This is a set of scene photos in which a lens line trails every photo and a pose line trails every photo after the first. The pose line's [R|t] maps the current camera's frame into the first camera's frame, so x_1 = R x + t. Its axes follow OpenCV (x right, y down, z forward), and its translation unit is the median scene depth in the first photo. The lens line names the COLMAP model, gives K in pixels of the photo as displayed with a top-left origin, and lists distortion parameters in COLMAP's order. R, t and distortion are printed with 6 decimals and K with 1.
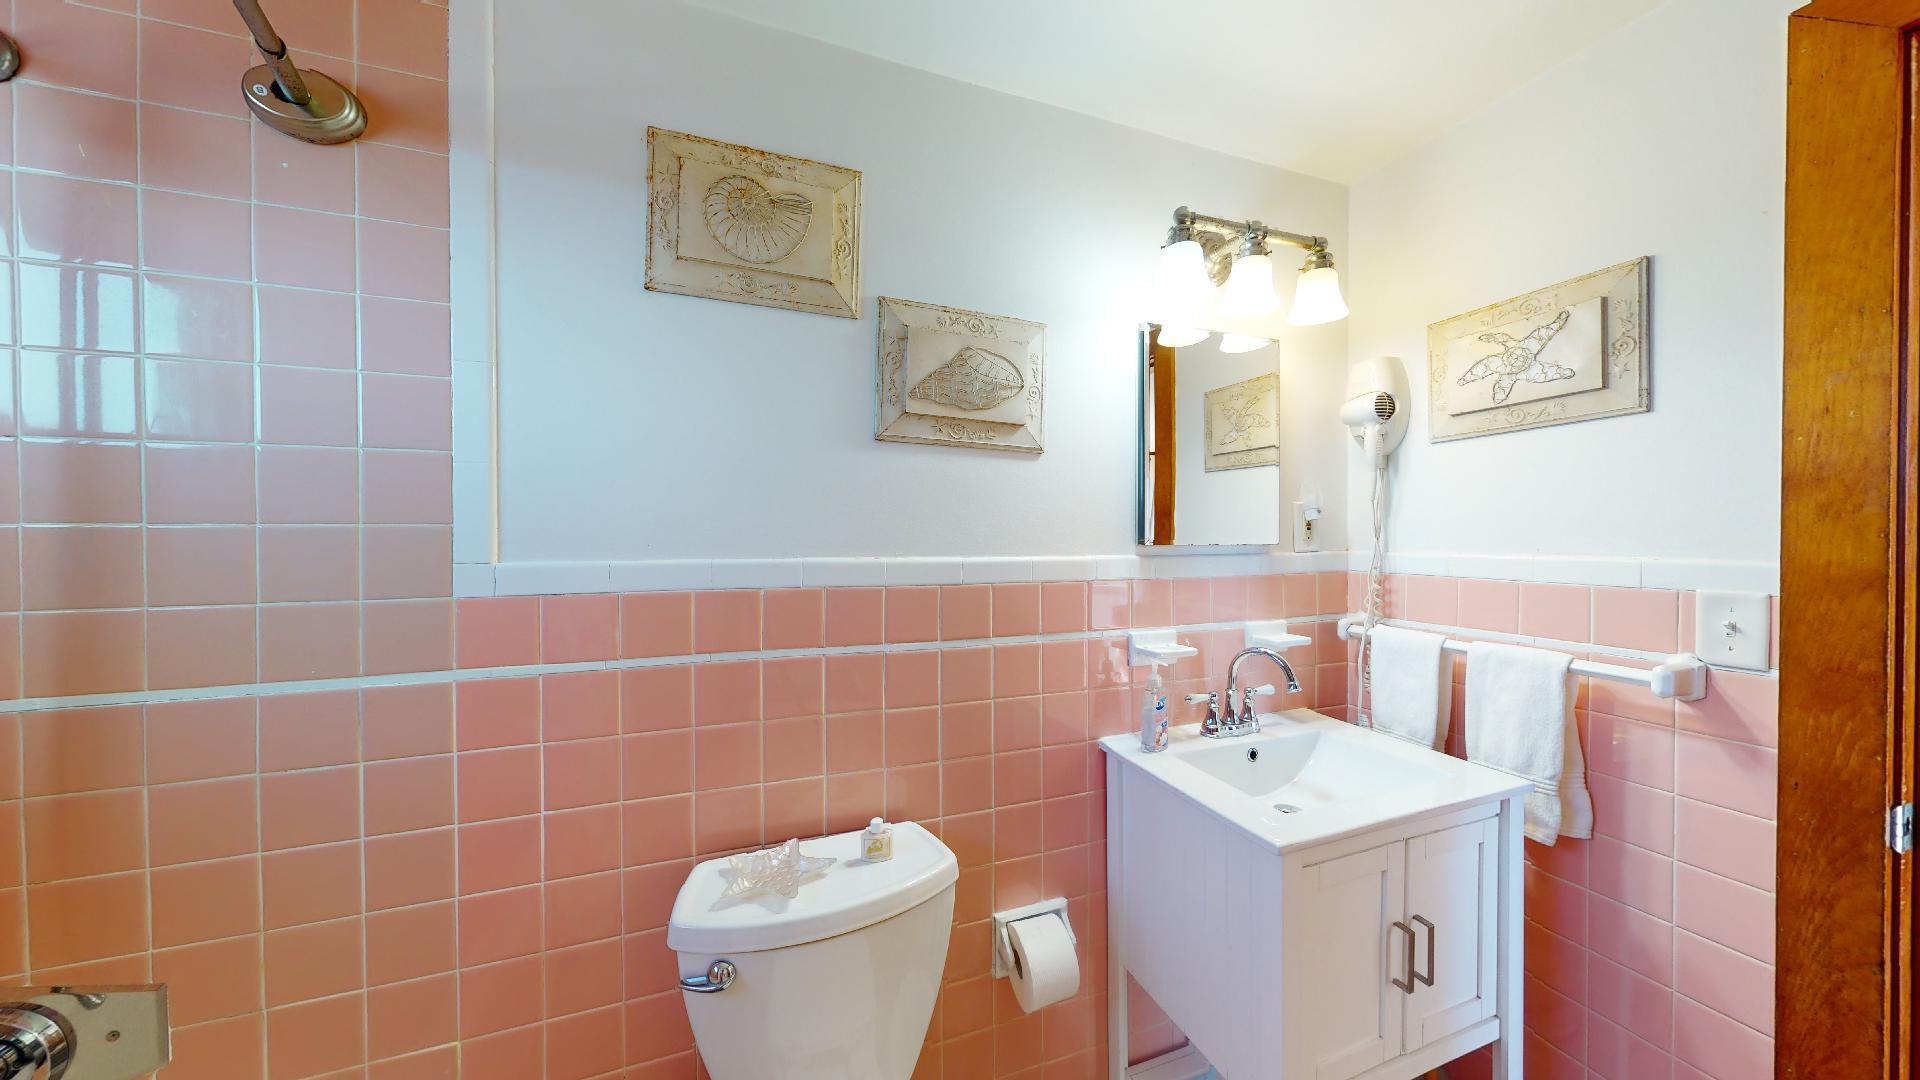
lens RADIAL K [[596.7, 0, 946.2], [0, 596.7, 545.7], [0, 0, 1]] dist [0.000430, 0.000034]
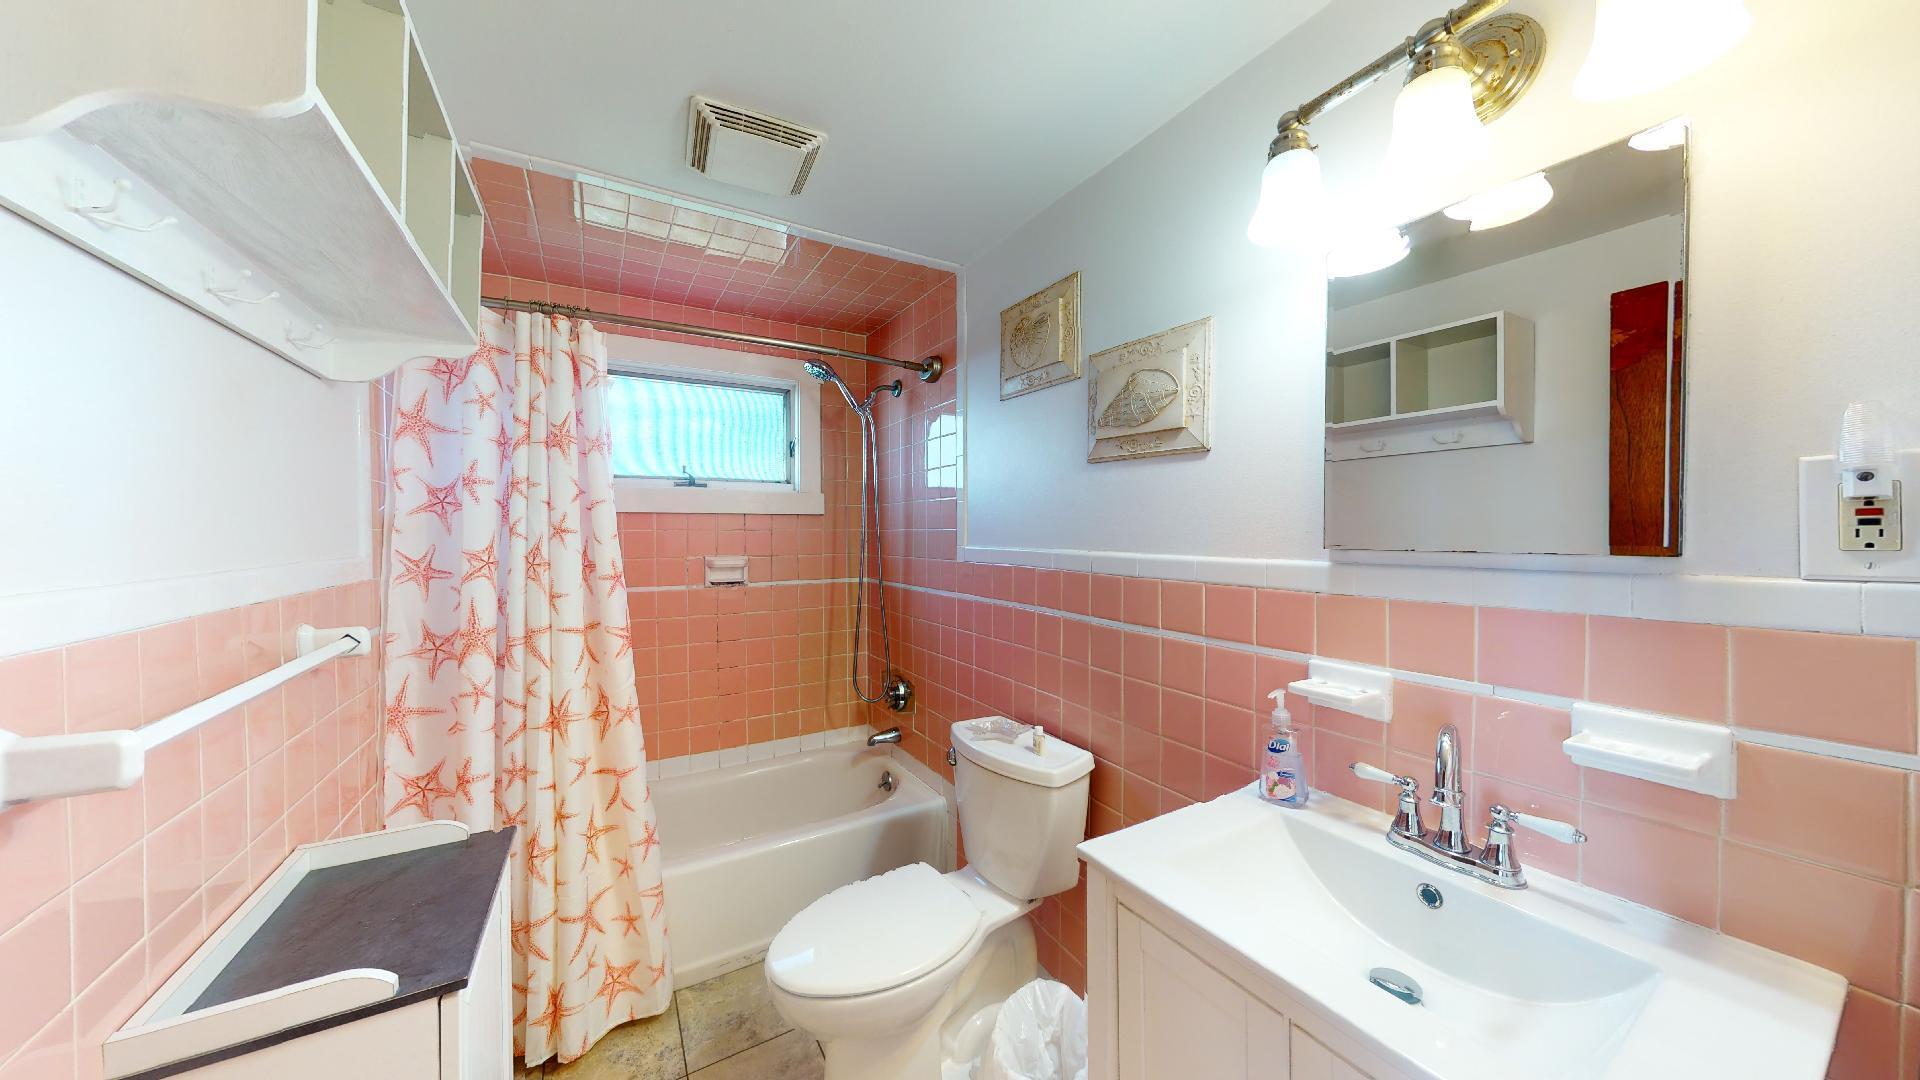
lens RADIAL K [[596.7, 0, 946.2], [0, 596.7, 545.7], [0, 0, 1]] dist [0.000430, 0.000034]
pose [[0.180242, 0.024540, -0.983316, 1.124248], [-0.014682, 0.999644, 0.022257, -0.017097], [0.983513, 0.010426, 0.180538, 0.437459]]
